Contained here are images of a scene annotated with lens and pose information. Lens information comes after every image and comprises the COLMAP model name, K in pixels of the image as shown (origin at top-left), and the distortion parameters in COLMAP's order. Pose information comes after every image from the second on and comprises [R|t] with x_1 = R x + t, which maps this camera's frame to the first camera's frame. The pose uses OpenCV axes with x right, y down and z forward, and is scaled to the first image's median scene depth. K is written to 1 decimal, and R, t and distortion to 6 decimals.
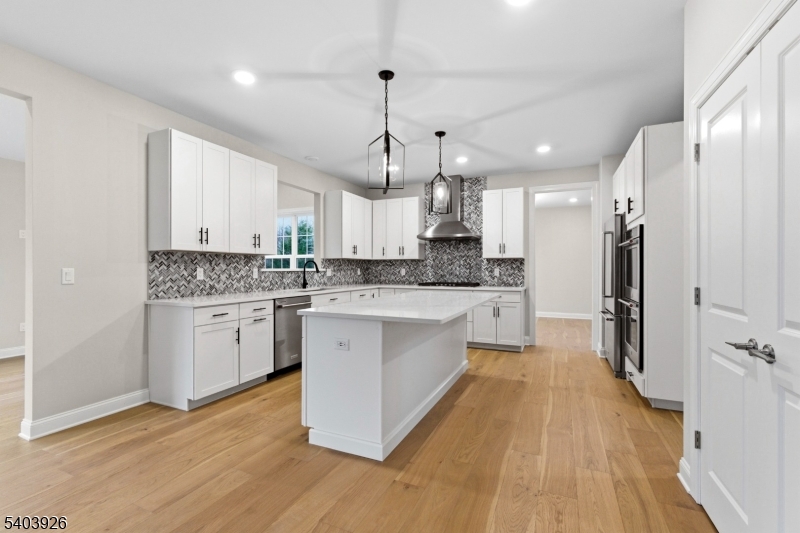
lens RADIAL K [[360.6, 0, 395.2], [0, 360.6, 268.4], [0, 0, 1]] dist [-0.000840, 0.000166]
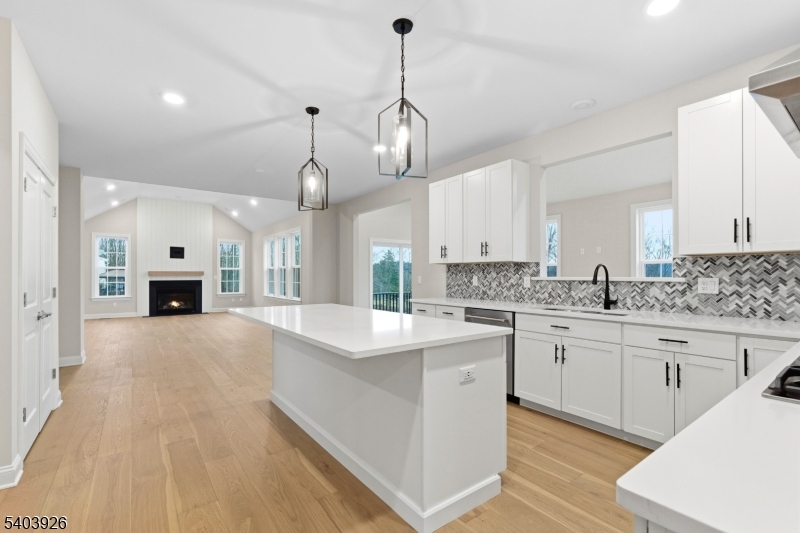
lens RADIAL K [[363.6, 0, 399.7], [0, 363.6, 274.3], [0, 0, 1]] dist [-0.002715, -0.000280]
pose [[-0.486523, -0.003745, -0.873660, 0.626600], [-0.001515, 0.999993, -0.003443, -0.002360], [0.873667, -0.000351, -0.486525, 1.320077]]
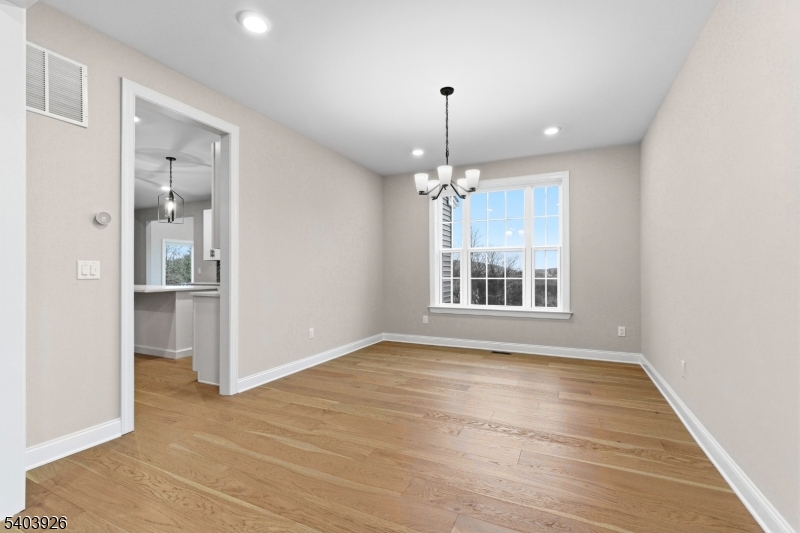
lens RADIAL K [[360.6, 0, 395.2], [0, 360.6, 268.4], [0, 0, 1]] dist [-0.000840, 0.000166]
pose [[-0.031135, -0.011092, -0.999454, 1.364272], [0.000120, 0.999938, -0.011101, 0.020533], [0.999515, -0.000465, -0.031132, 1.867463]]
